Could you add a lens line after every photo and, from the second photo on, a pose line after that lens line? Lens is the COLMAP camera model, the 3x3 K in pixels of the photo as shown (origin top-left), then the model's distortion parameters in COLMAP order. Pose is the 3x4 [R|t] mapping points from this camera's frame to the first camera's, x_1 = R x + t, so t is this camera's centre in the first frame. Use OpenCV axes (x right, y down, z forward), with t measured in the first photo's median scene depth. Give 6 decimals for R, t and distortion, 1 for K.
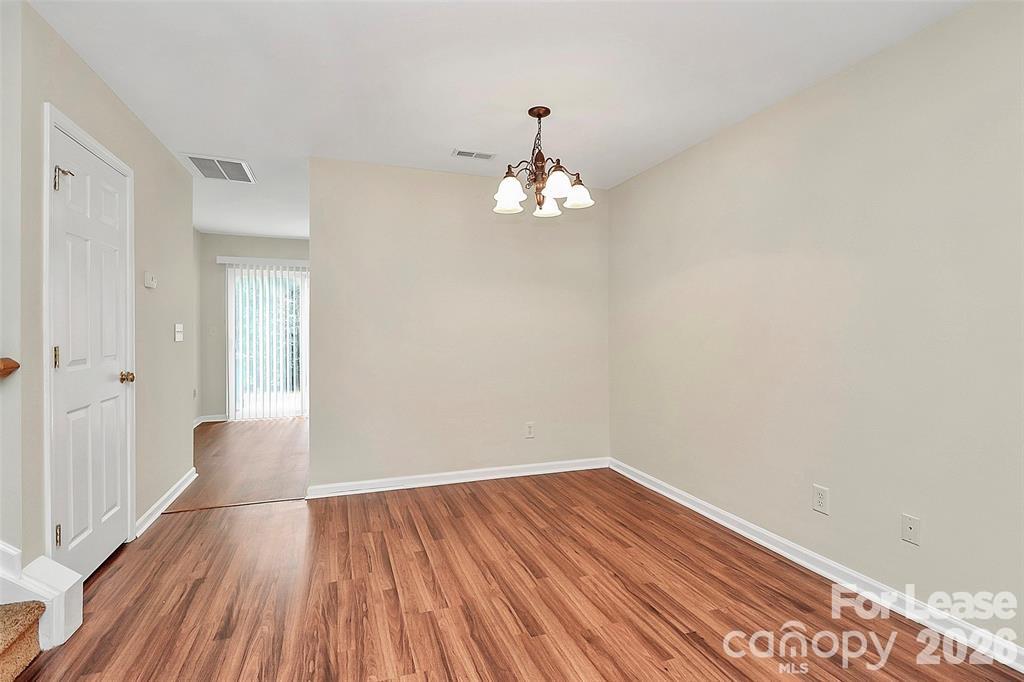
lens RADIAL K [[482.8, 0, 509.6], [0, 482.8, 328.7], [0, 0, 1]] dist [-0.000293, -0.013437]
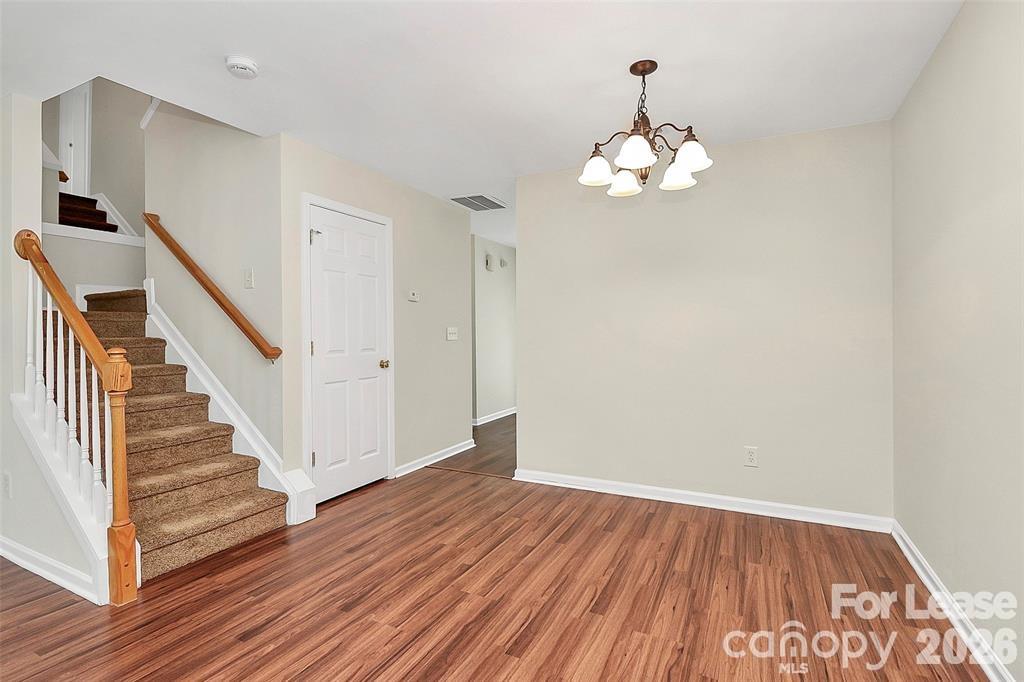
lens RADIAL K [[490.9, 0, 505.3], [0, 490.9, 336.1], [0, 0, 1]] dist [0.002544, -0.013217]
pose [[0.694745, 0.000473, -0.719256, 0.516505], [0.005130, 0.999971, 0.005612, 0.010101], [0.719237, -0.007589, 0.694723, 0.238814]]
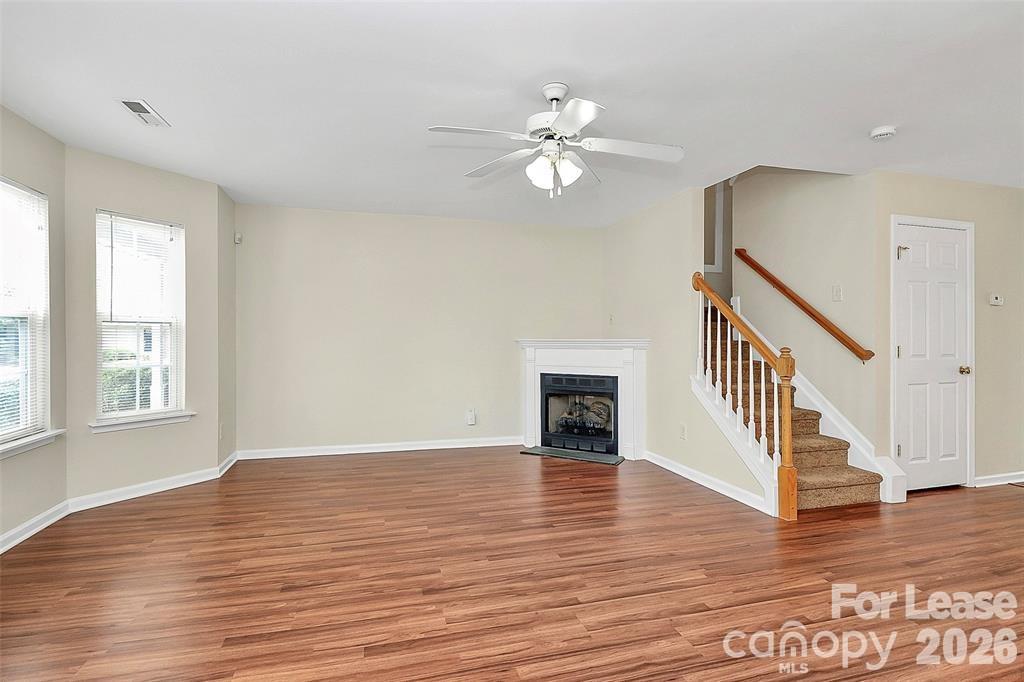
lens RADIAL K [[490.9, 0, 505.3], [0, 490.9, 336.1], [0, 0, 1]] dist [0.002544, -0.013217]
pose [[-0.066848, 0.001307, -0.997762, 0.747614], [-0.004965, 0.999986, 0.001642, 0.002637], [0.997751, 0.005064, -0.066840, -0.273953]]
